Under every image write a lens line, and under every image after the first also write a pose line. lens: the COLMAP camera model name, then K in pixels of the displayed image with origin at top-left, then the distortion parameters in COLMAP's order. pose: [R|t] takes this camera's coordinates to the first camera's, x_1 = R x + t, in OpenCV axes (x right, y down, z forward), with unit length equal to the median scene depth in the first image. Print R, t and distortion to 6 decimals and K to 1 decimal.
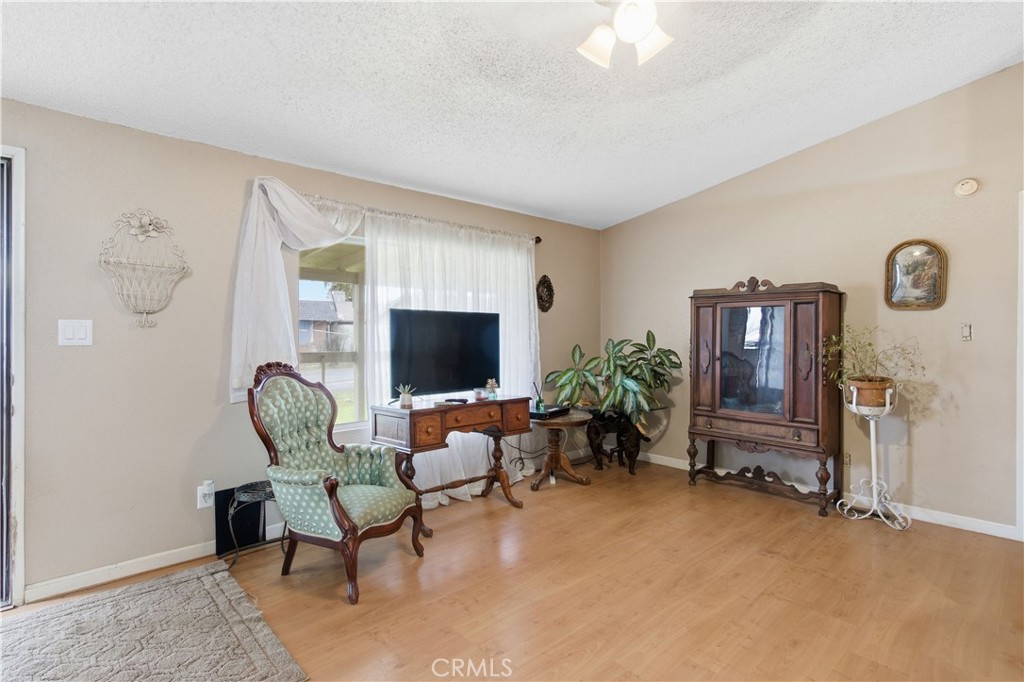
lens RADIAL K [[515.8, 0, 512.0], [0, 515.8, 341.0], [0, 0, 1]] dist [0.003689, 0.000011]
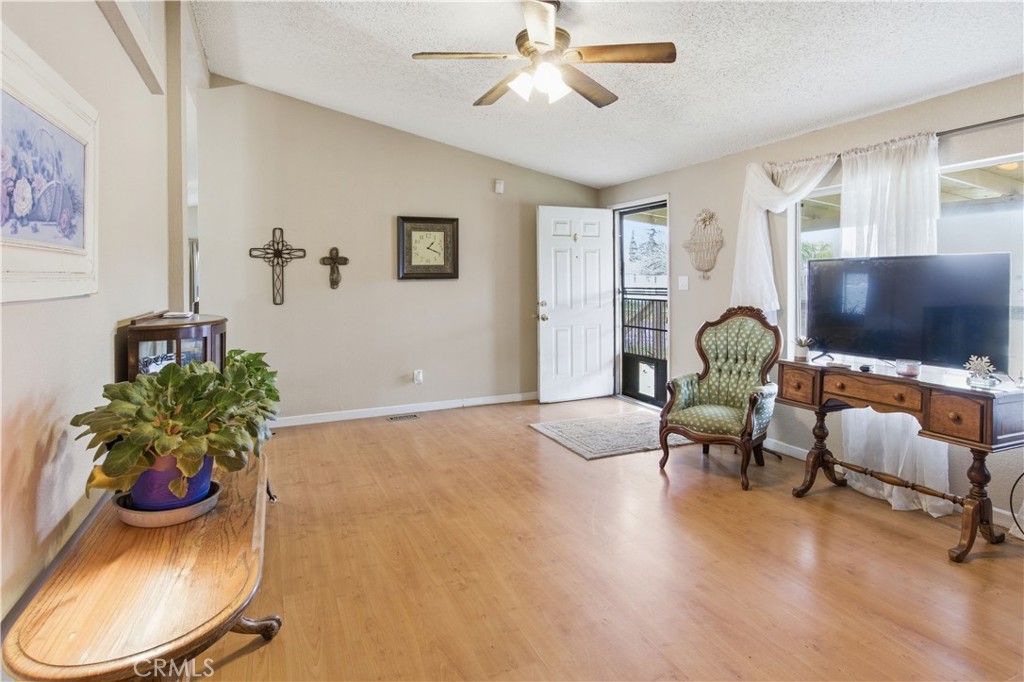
lens RADIAL K [[515.8, 0, 512.0], [0, 515.8, 341.0], [0, 0, 1]] dist [0.003689, 0.000011]
pose [[-0.302809, 0.115698, -0.946003, 0.896009], [-0.007155, 0.992300, 0.123651, -0.026435], [0.953025, 0.044211, -0.299649, 0.761210]]
